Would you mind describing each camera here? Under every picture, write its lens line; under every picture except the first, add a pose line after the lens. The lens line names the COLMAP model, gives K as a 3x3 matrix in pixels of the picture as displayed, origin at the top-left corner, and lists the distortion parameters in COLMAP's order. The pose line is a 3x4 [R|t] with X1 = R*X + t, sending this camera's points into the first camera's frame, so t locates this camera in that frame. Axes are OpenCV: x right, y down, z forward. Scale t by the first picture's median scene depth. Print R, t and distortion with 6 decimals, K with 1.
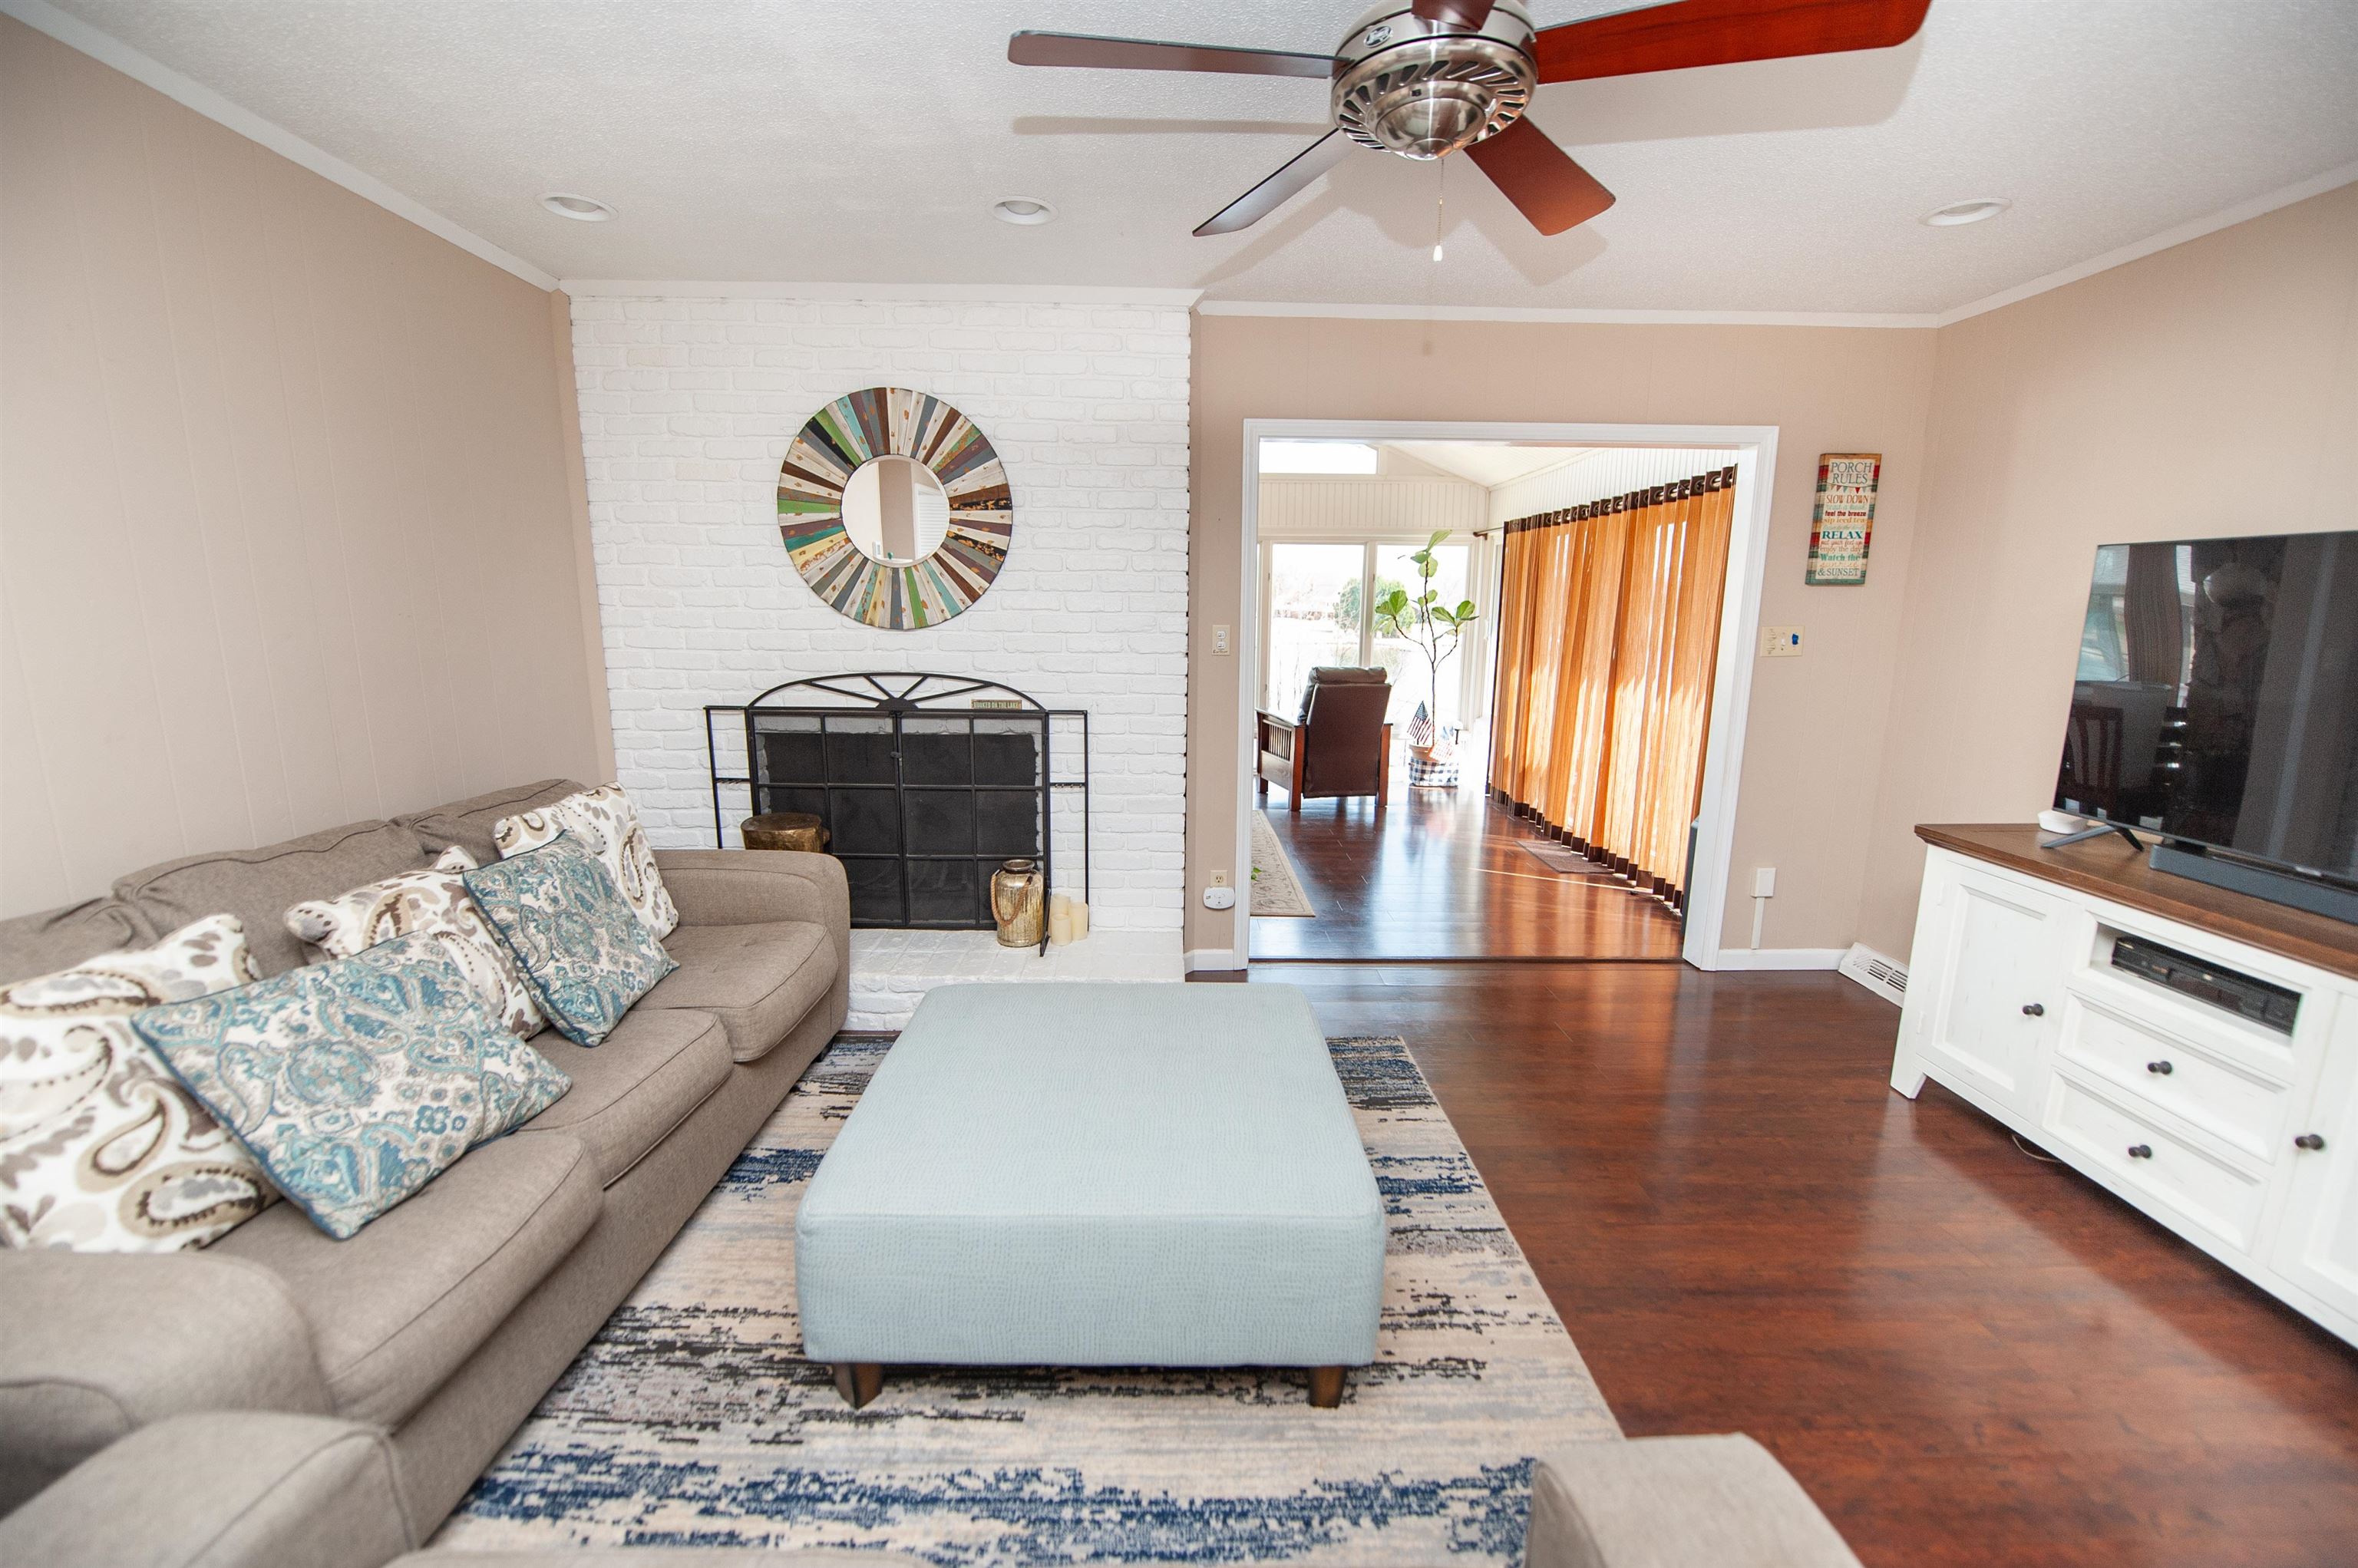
lens RADIAL K [[950.7, 0, 1182.5], [0, 950.7, 777.1], [0, 0, 1]] dist [-0.001654, -0.000129]
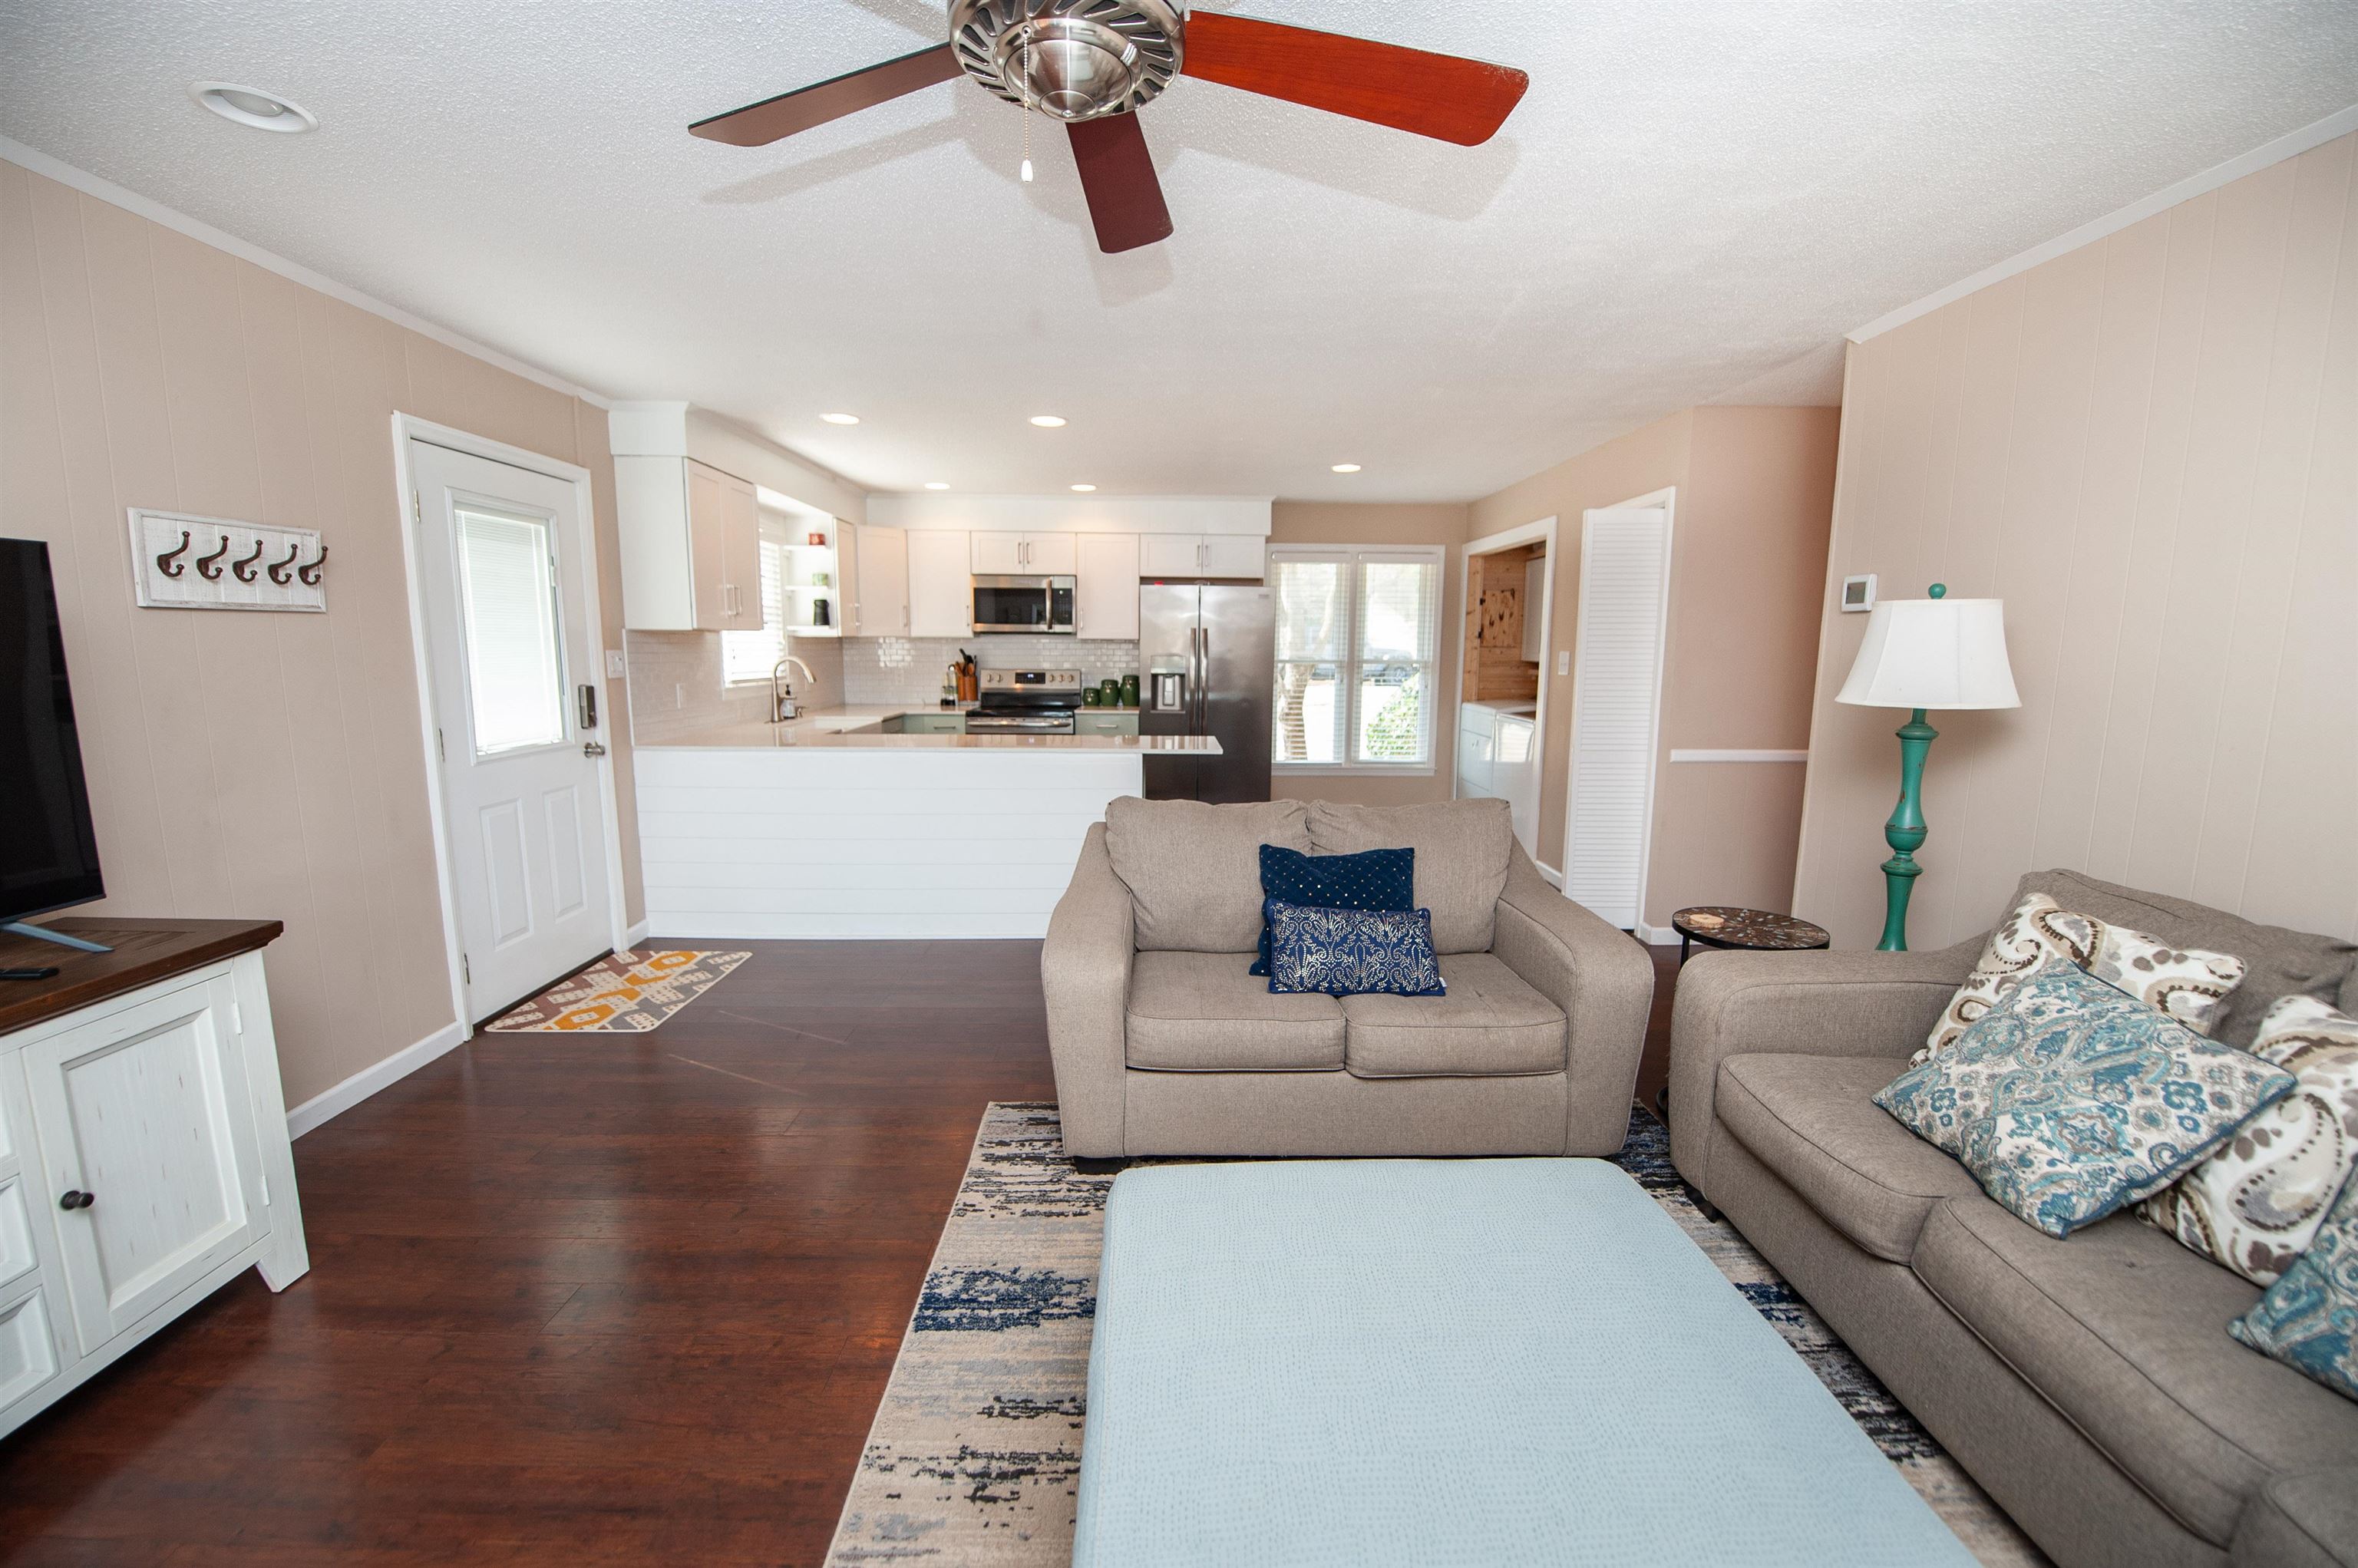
lens RADIAL K [[950.7, 0, 1183.2], [0, 950.7, 783.7], [0, 0, 1]] dist [-0.001654, -0.000129]
pose [[-0.999736, -0.018206, -0.014028, 0.138982], [-0.021791, 0.944887, 0.326670, -0.317935], [0.007308, 0.326890, -0.945034, 1.737221]]
